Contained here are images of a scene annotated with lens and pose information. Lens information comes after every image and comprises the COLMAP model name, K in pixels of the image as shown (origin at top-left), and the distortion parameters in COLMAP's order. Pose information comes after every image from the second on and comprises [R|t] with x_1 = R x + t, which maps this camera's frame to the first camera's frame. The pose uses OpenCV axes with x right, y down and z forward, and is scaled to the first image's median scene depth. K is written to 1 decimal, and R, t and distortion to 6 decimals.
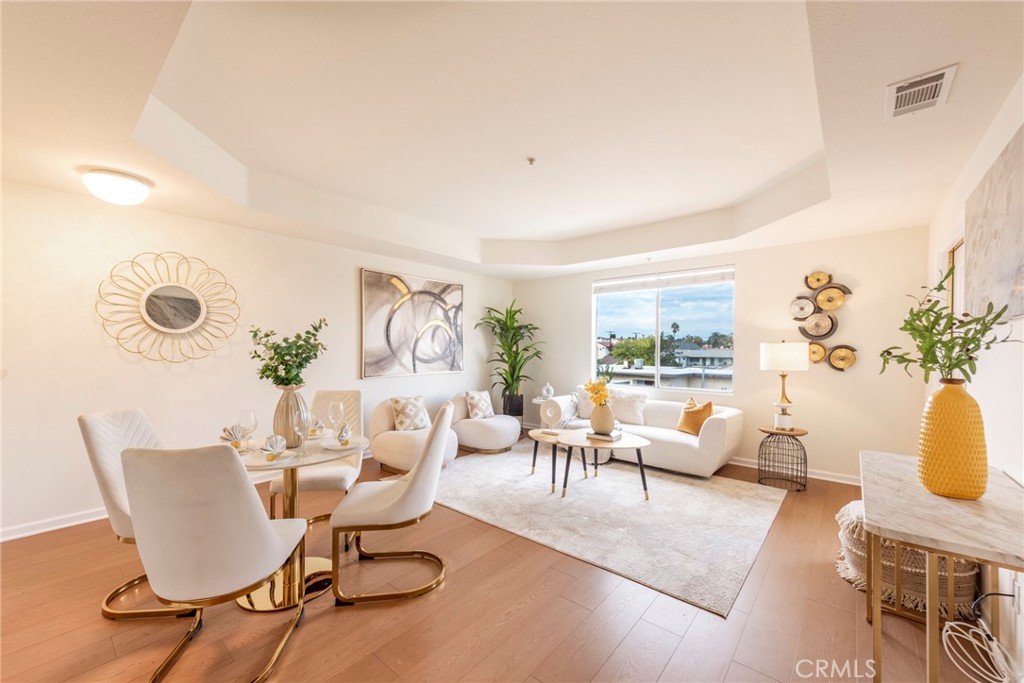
lens RADIAL K [[399.3, 0, 509.2], [0, 399.3, 352.4], [0, 0, 1]] dist [0.016032, -0.007238]
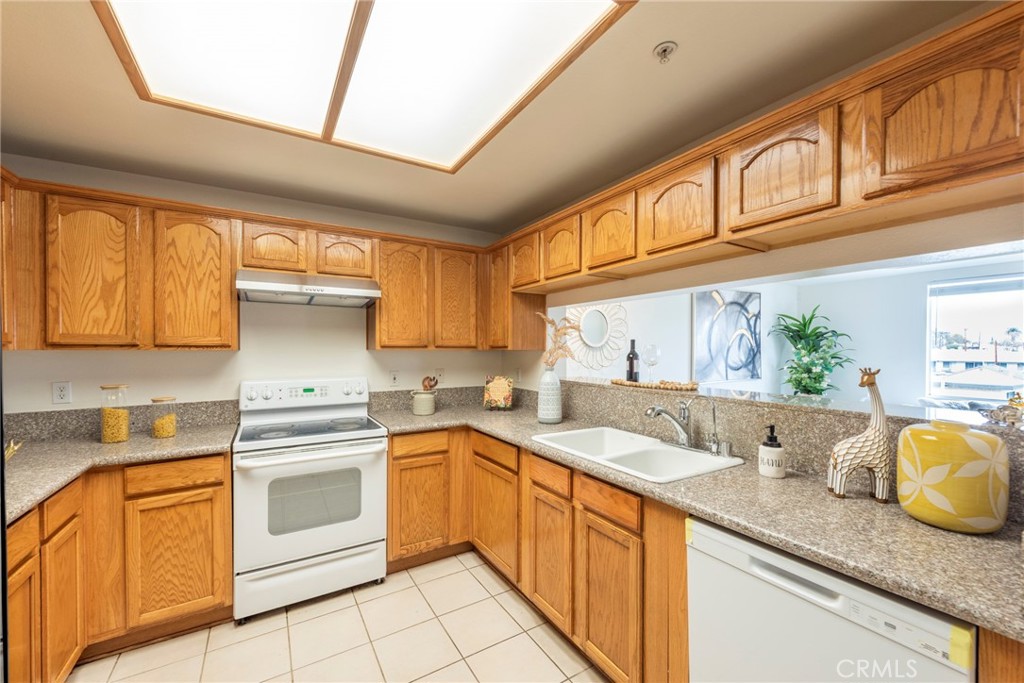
lens RADIAL K [[399.3, 0, 509.2], [0, 399.3, 352.4], [0, 0, 1]] dist [0.016032, -0.007238]
pose [[0.947440, 0.001322, -0.319931, -0.436290], [-0.001812, 0.999998, -0.001235, -0.018547], [0.319929, 0.001750, 0.947440, -0.180152]]
